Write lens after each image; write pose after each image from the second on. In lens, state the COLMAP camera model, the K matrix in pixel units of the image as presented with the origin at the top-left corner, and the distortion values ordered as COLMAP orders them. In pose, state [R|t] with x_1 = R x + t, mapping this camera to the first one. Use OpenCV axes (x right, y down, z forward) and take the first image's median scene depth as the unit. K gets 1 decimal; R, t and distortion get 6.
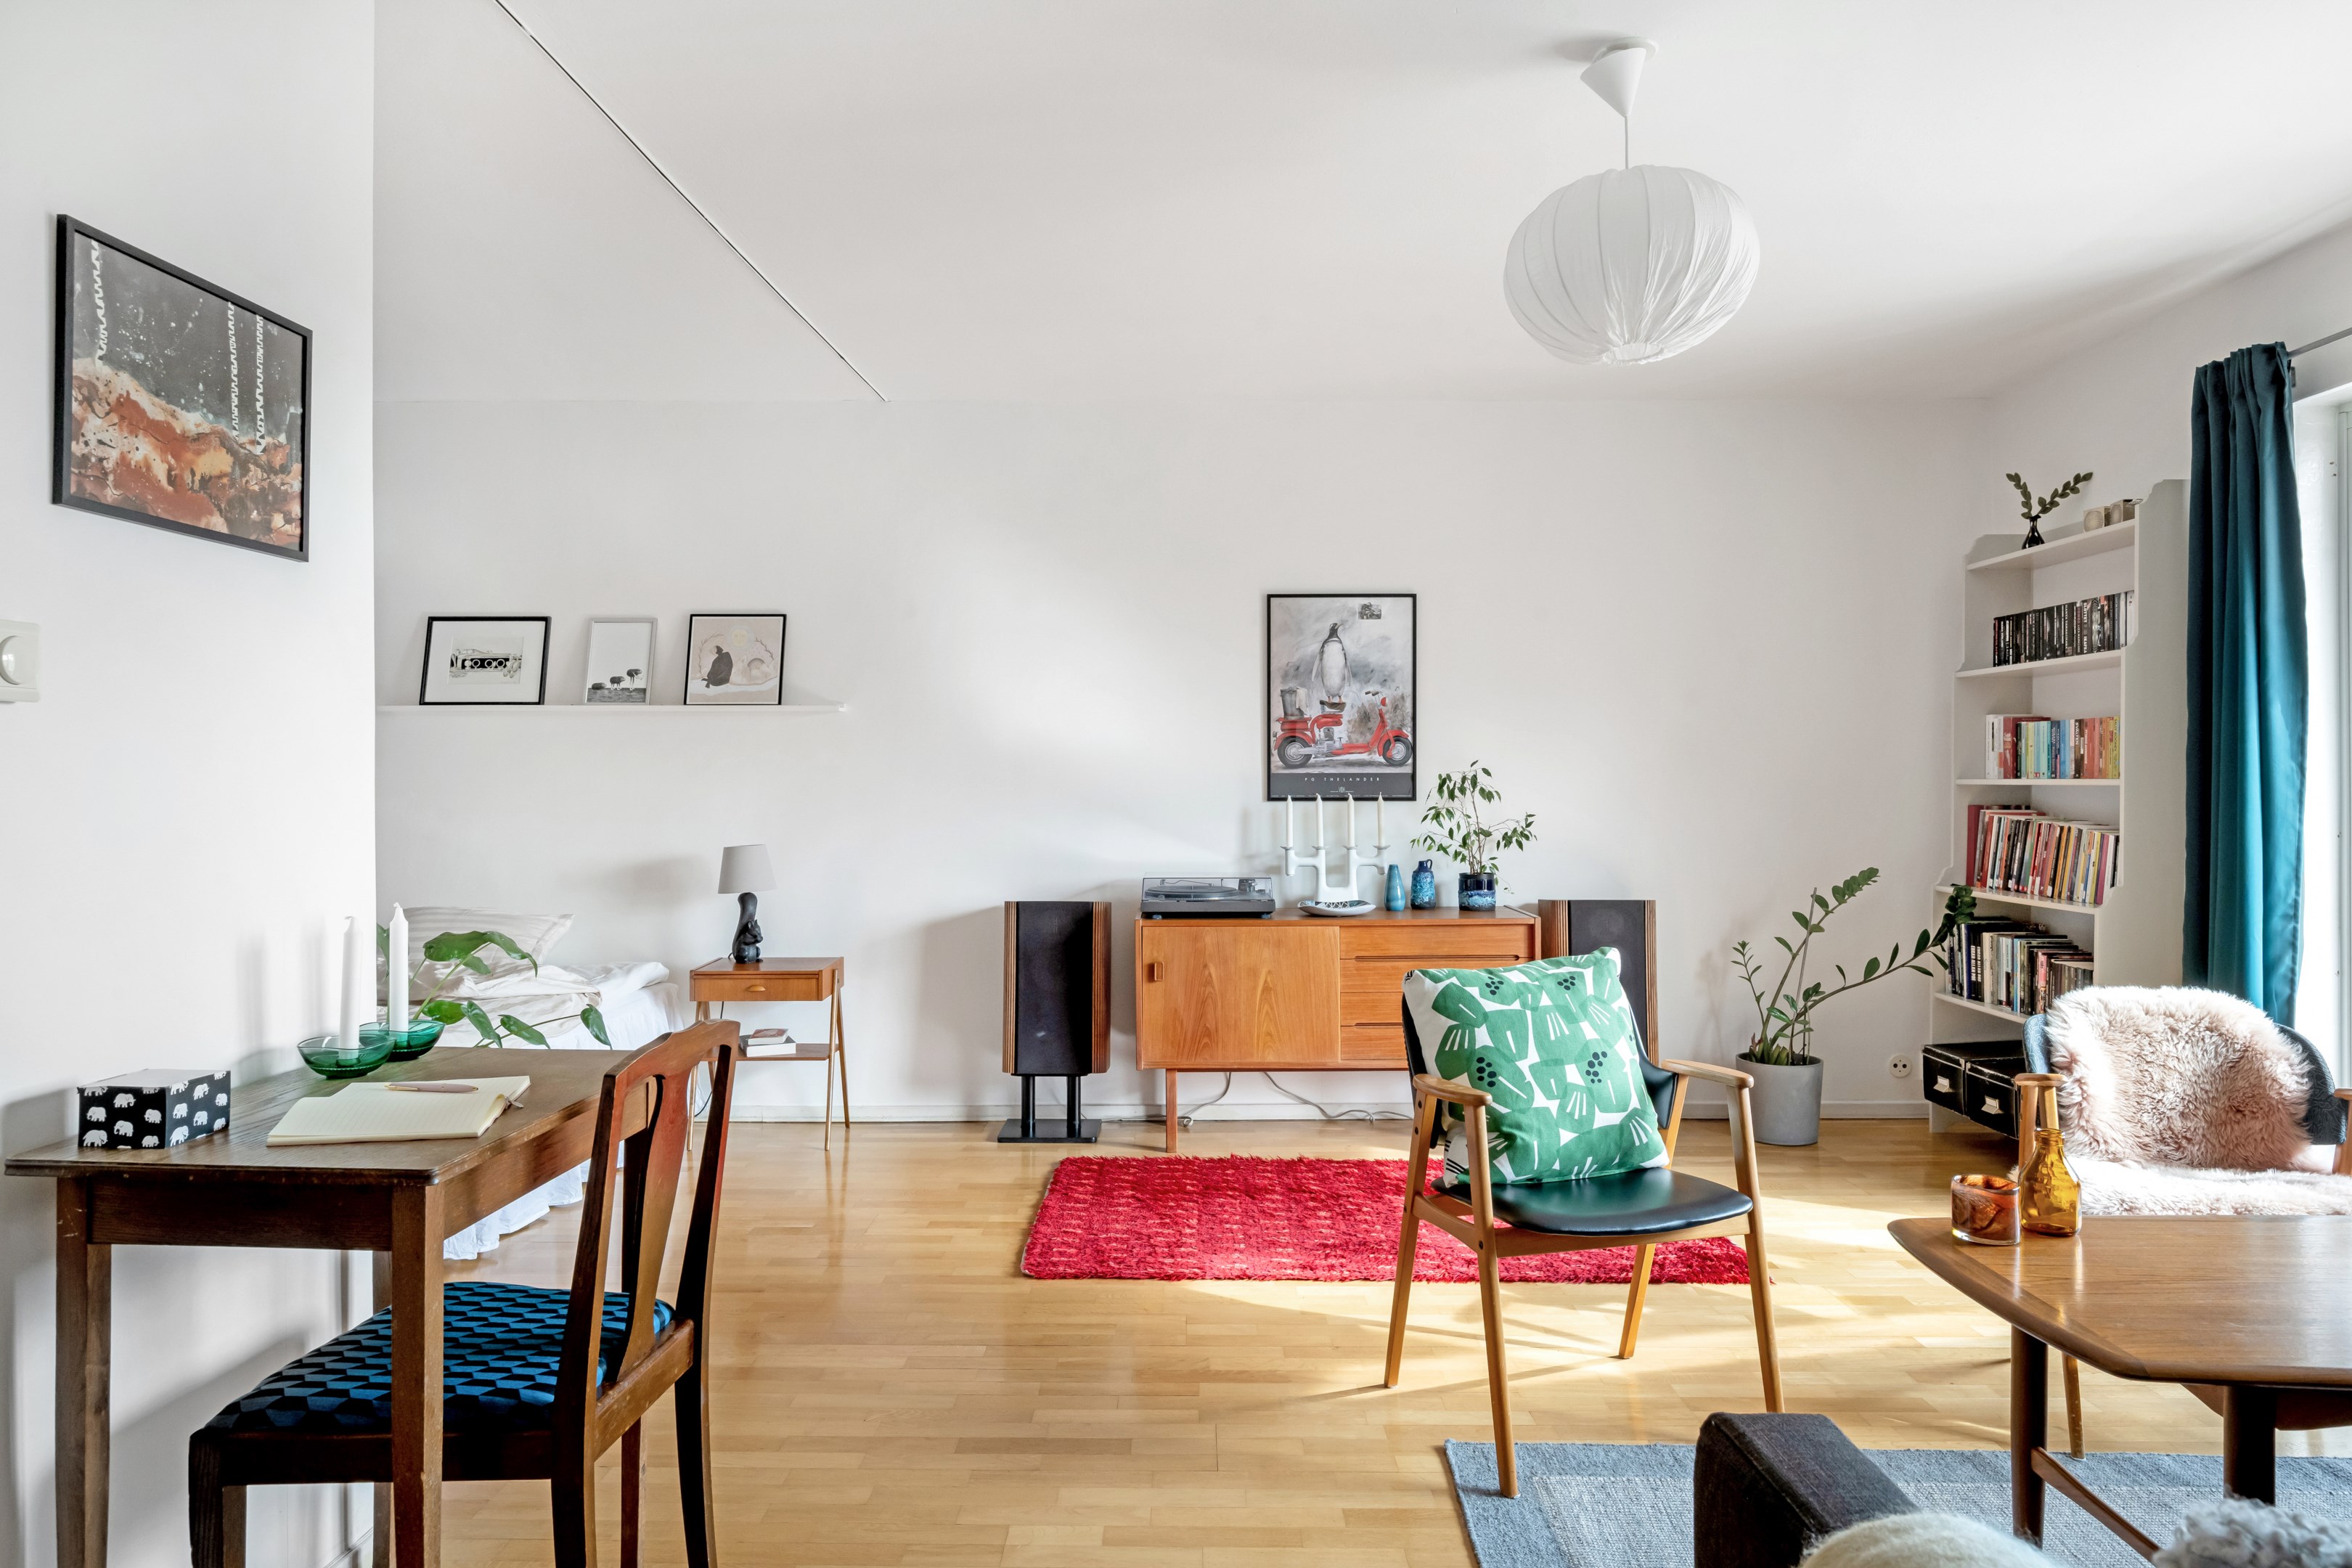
lens RADIAL K [[1506.1, 0, 1176.0], [0, 1506.1, 784.0], [0, 0, 1]] dist [-0.003724, -0.002276]
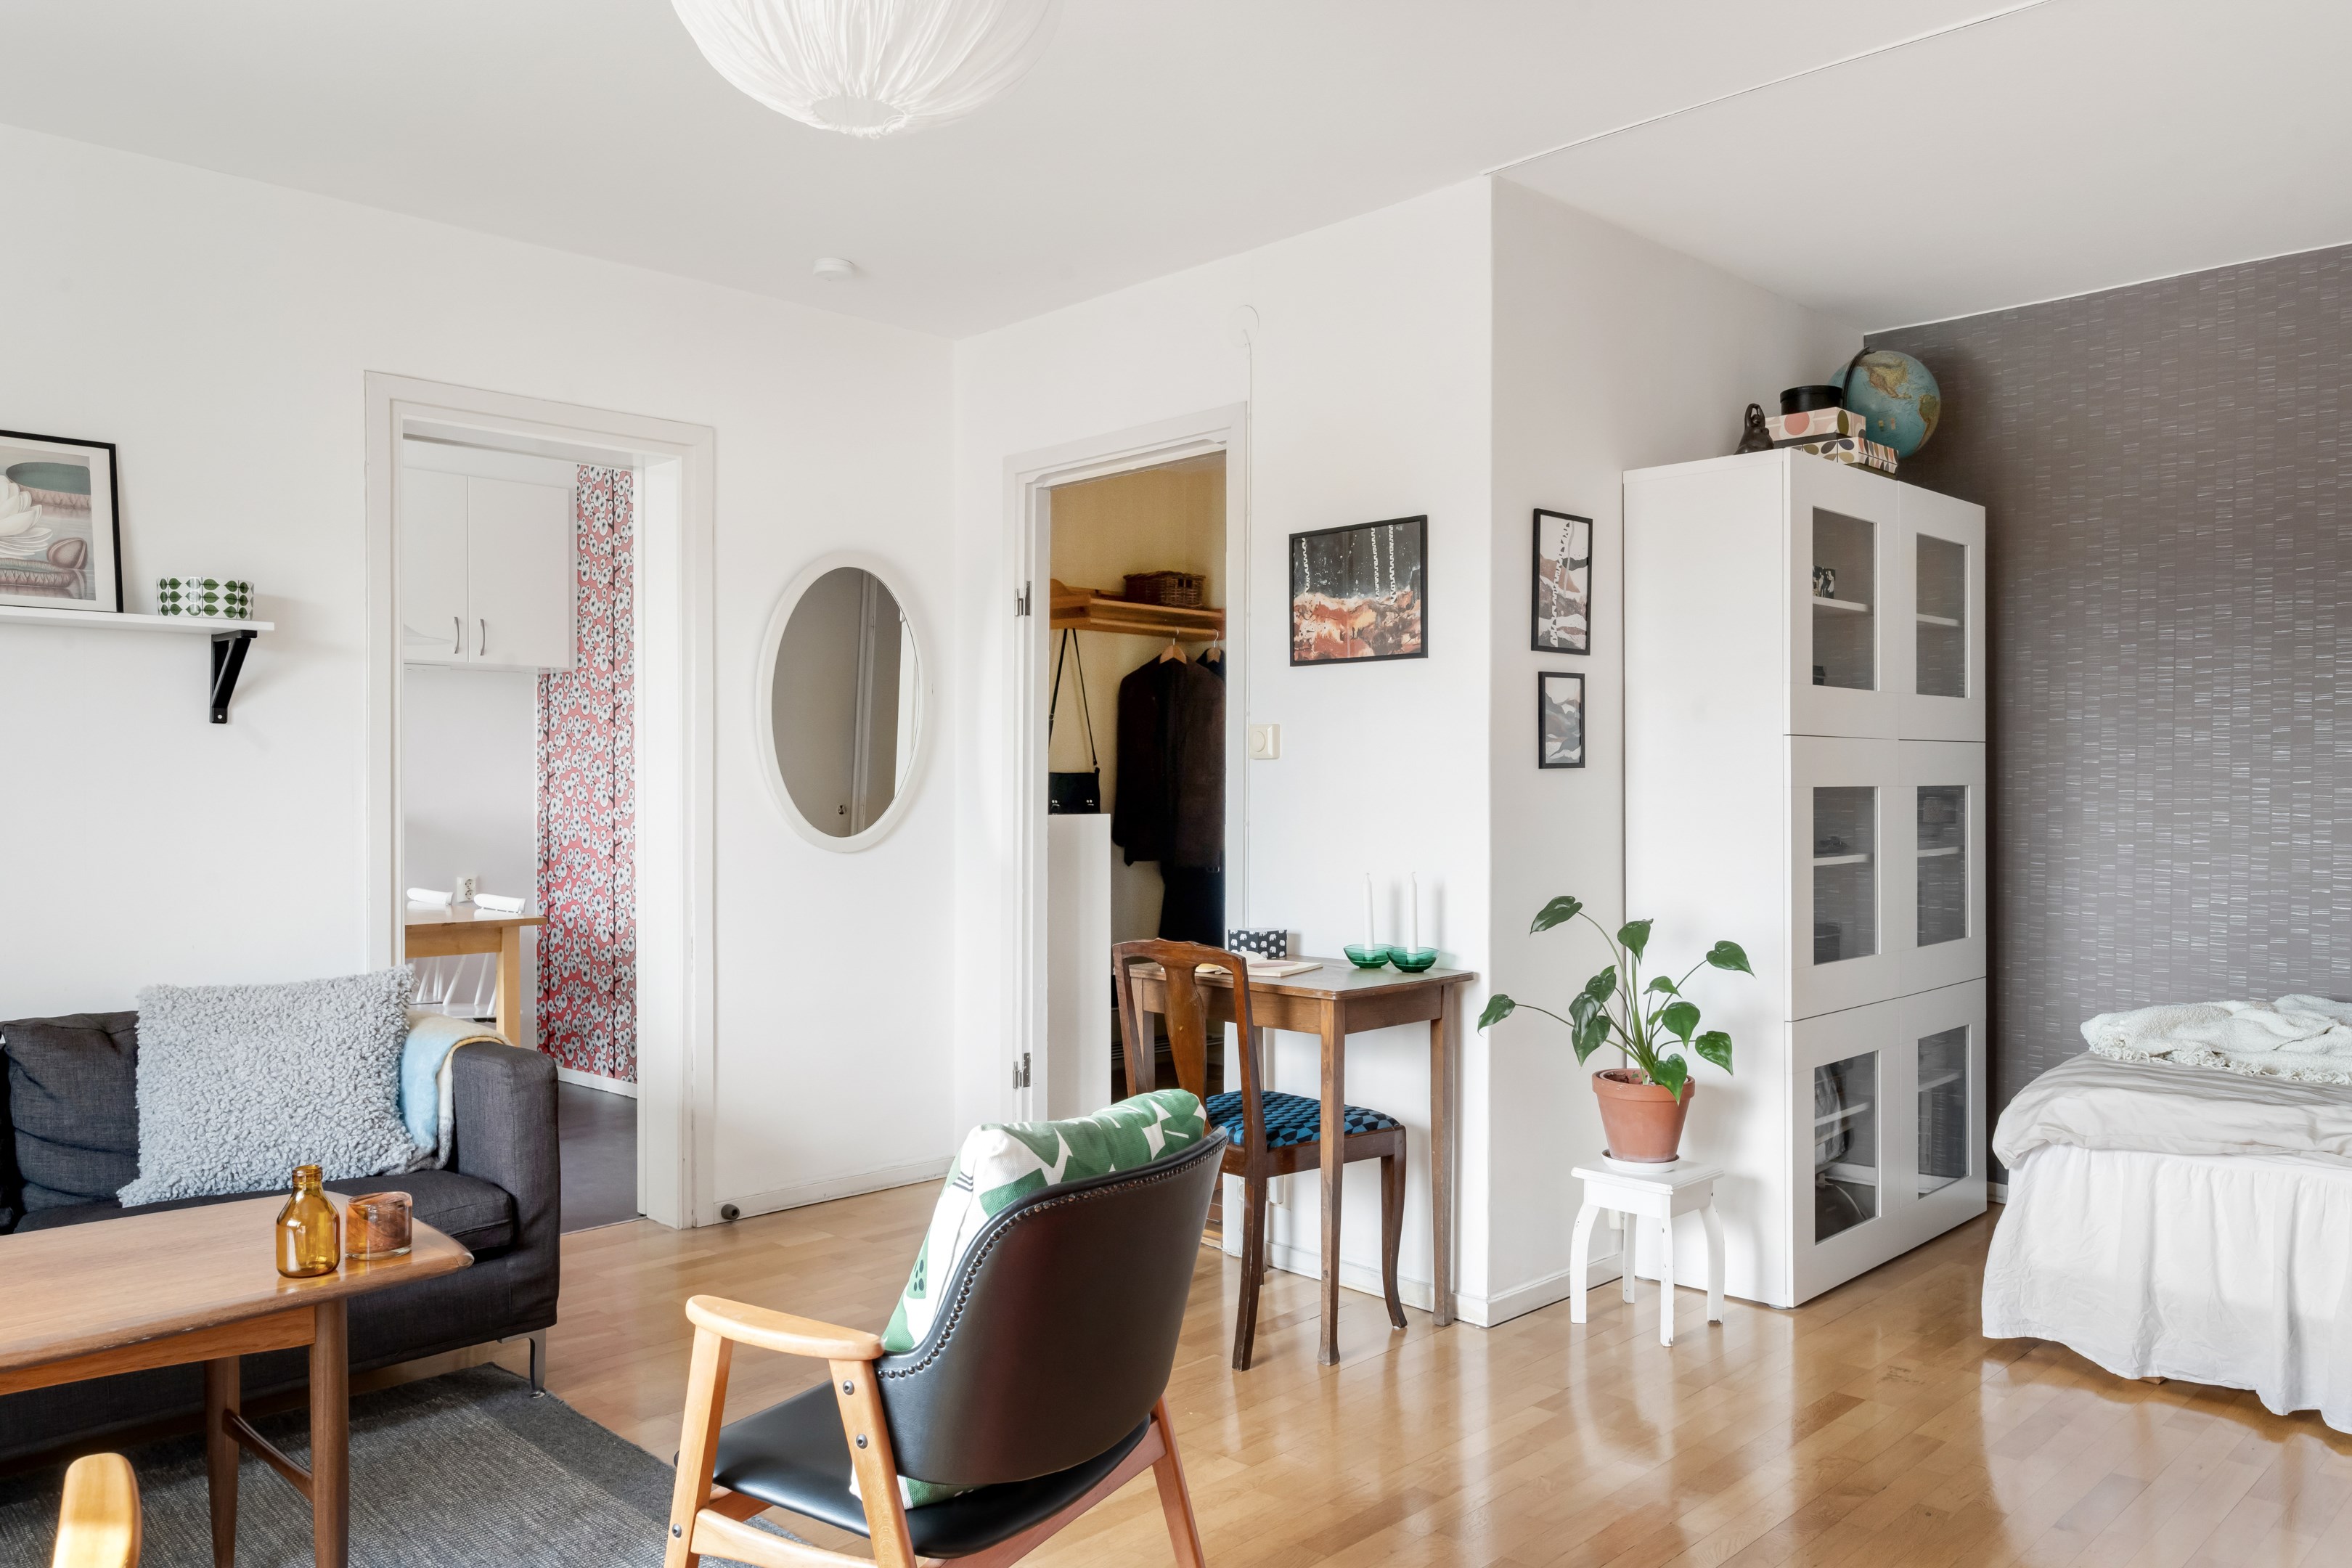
lens RADIAL K [[1739.6, 0, 1180.8], [0, 1739.6, 792.3], [0, 0, 1]] dist [0.000849, -0.000281]
pose [[-0.686201, 0.006072, -0.727387, 0.428345], [0.003893, 0.999981, 0.004674, -0.004885], [0.727402, 0.000376, -0.686212, 0.919350]]
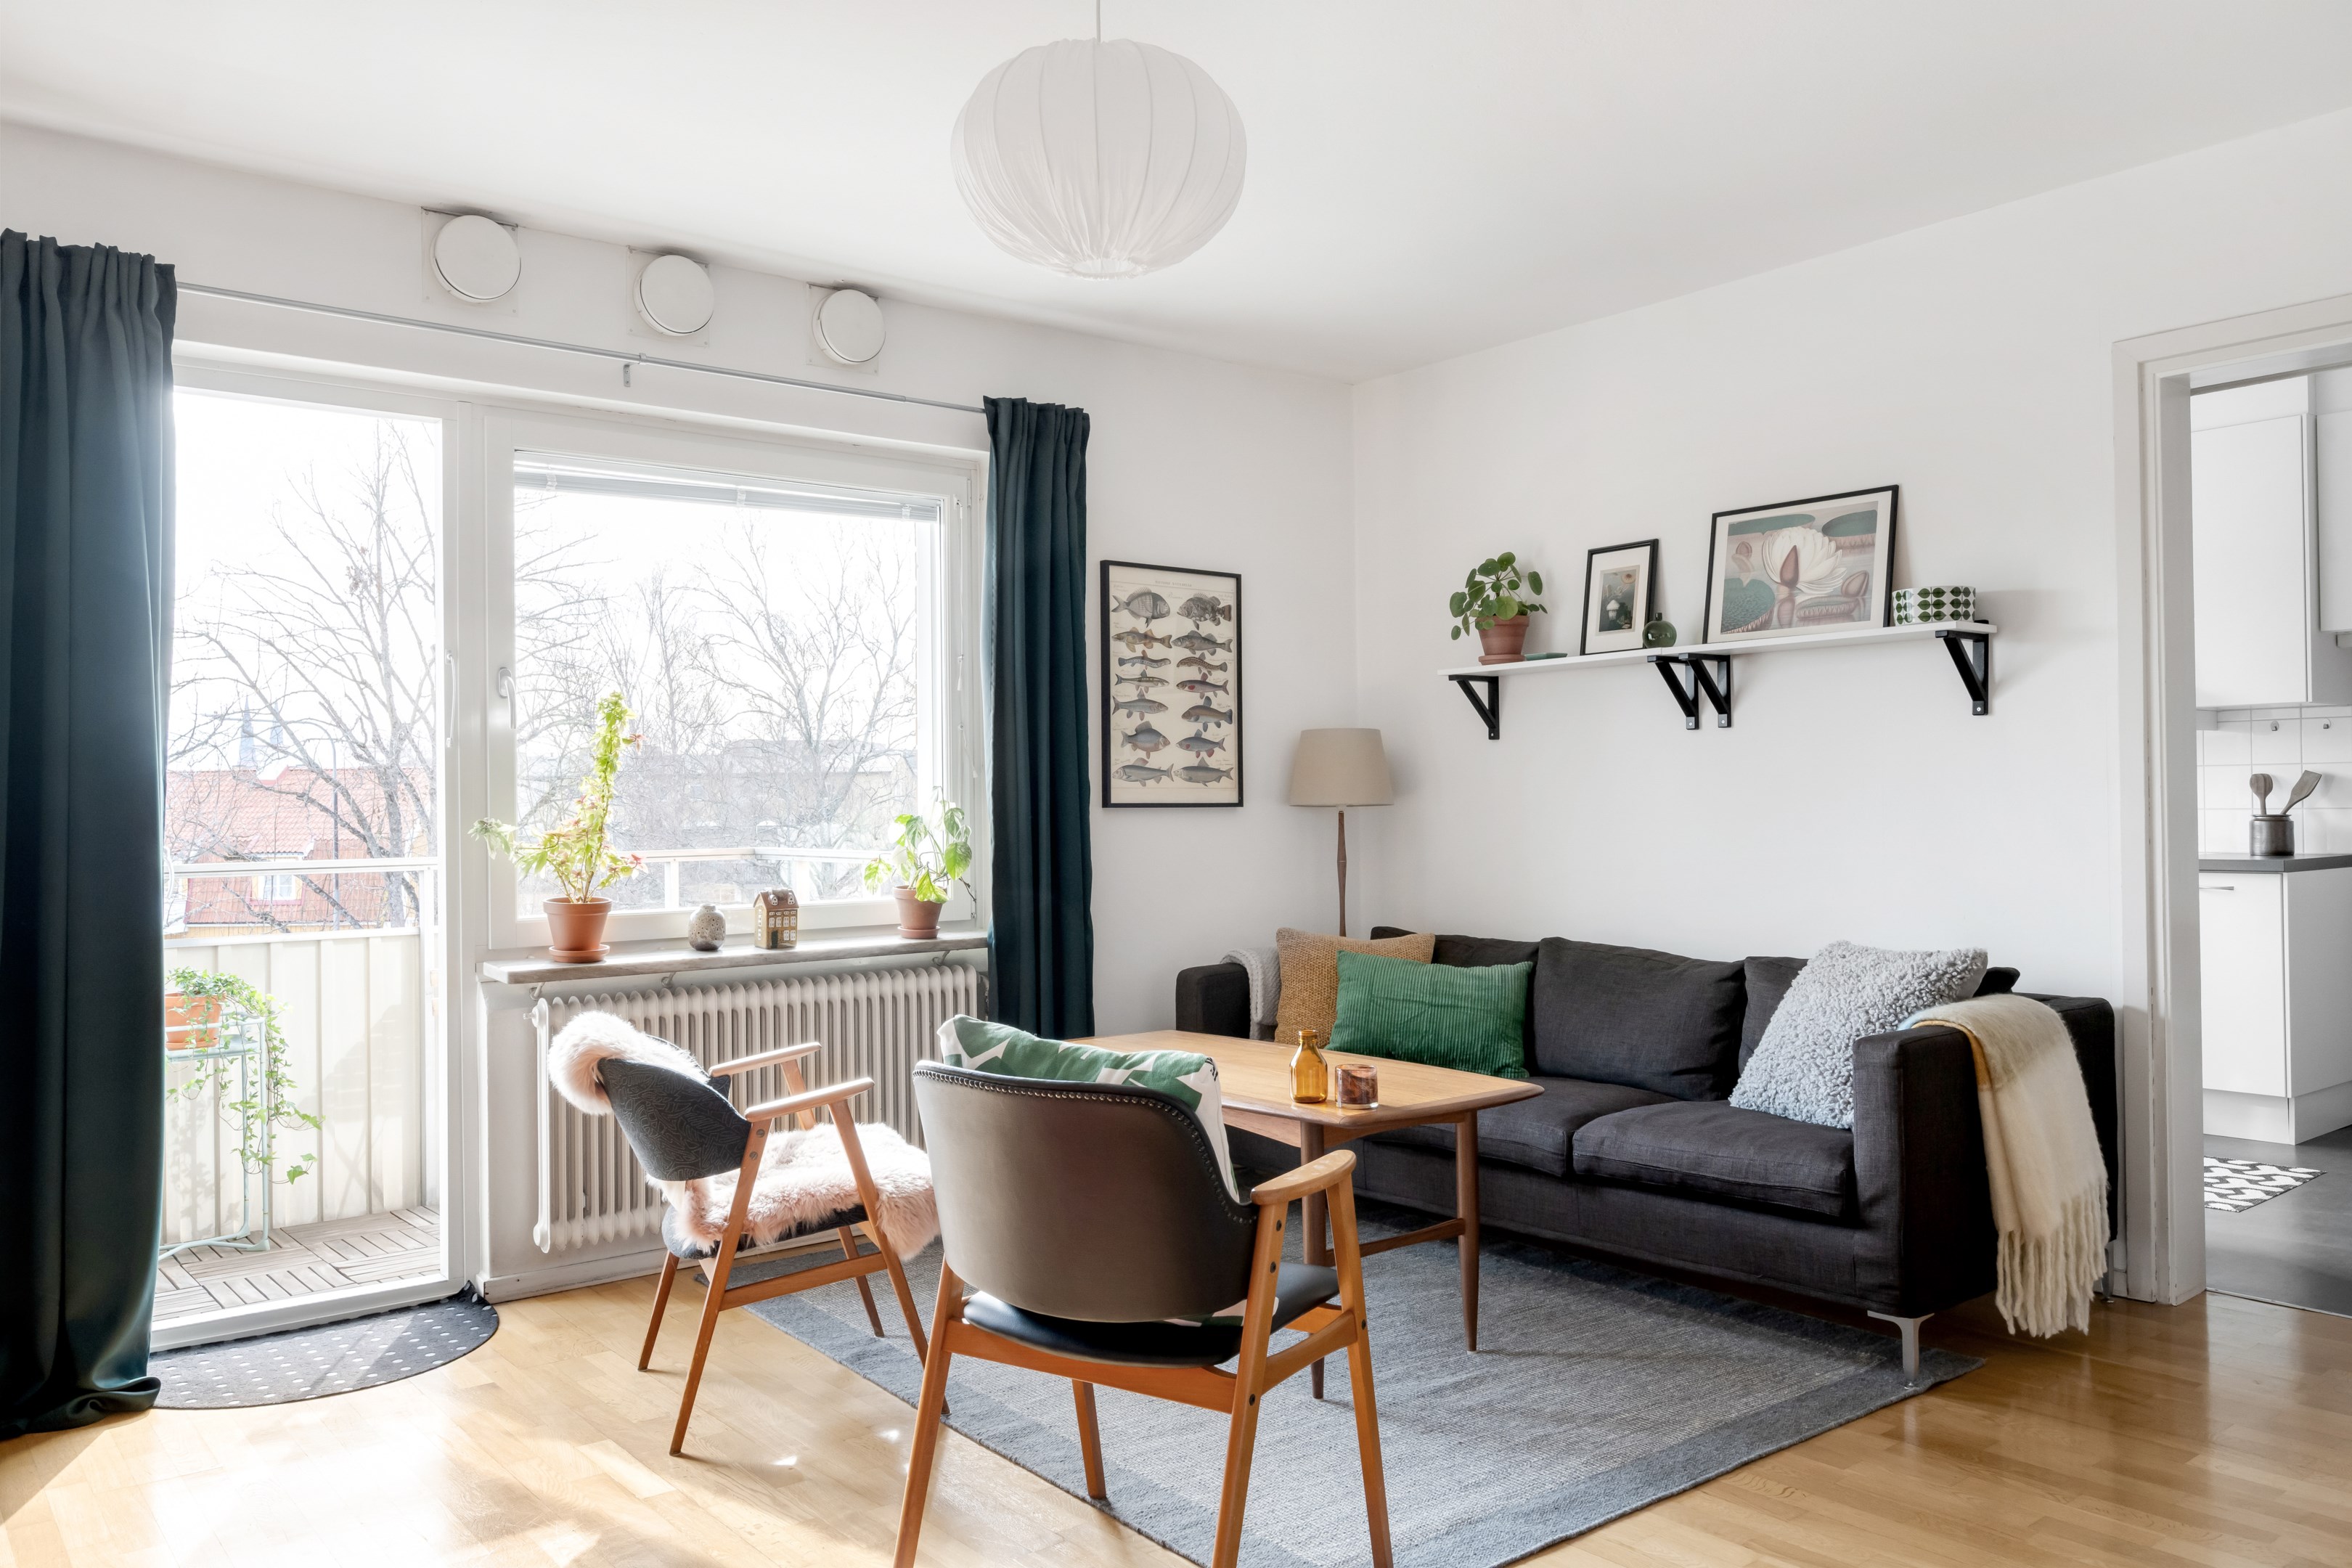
lens RADIAL K [[1739.6, 0, 1180.8], [0, 1739.6, 792.3], [0, 0, 1]] dist [0.000849, -0.000281]
pose [[-0.632897, 0.014550, 0.774099, -0.269473], [0.012323, 0.999886, -0.008718, 0.006593], [-0.774138, 0.004021, -0.633004, 0.912212]]
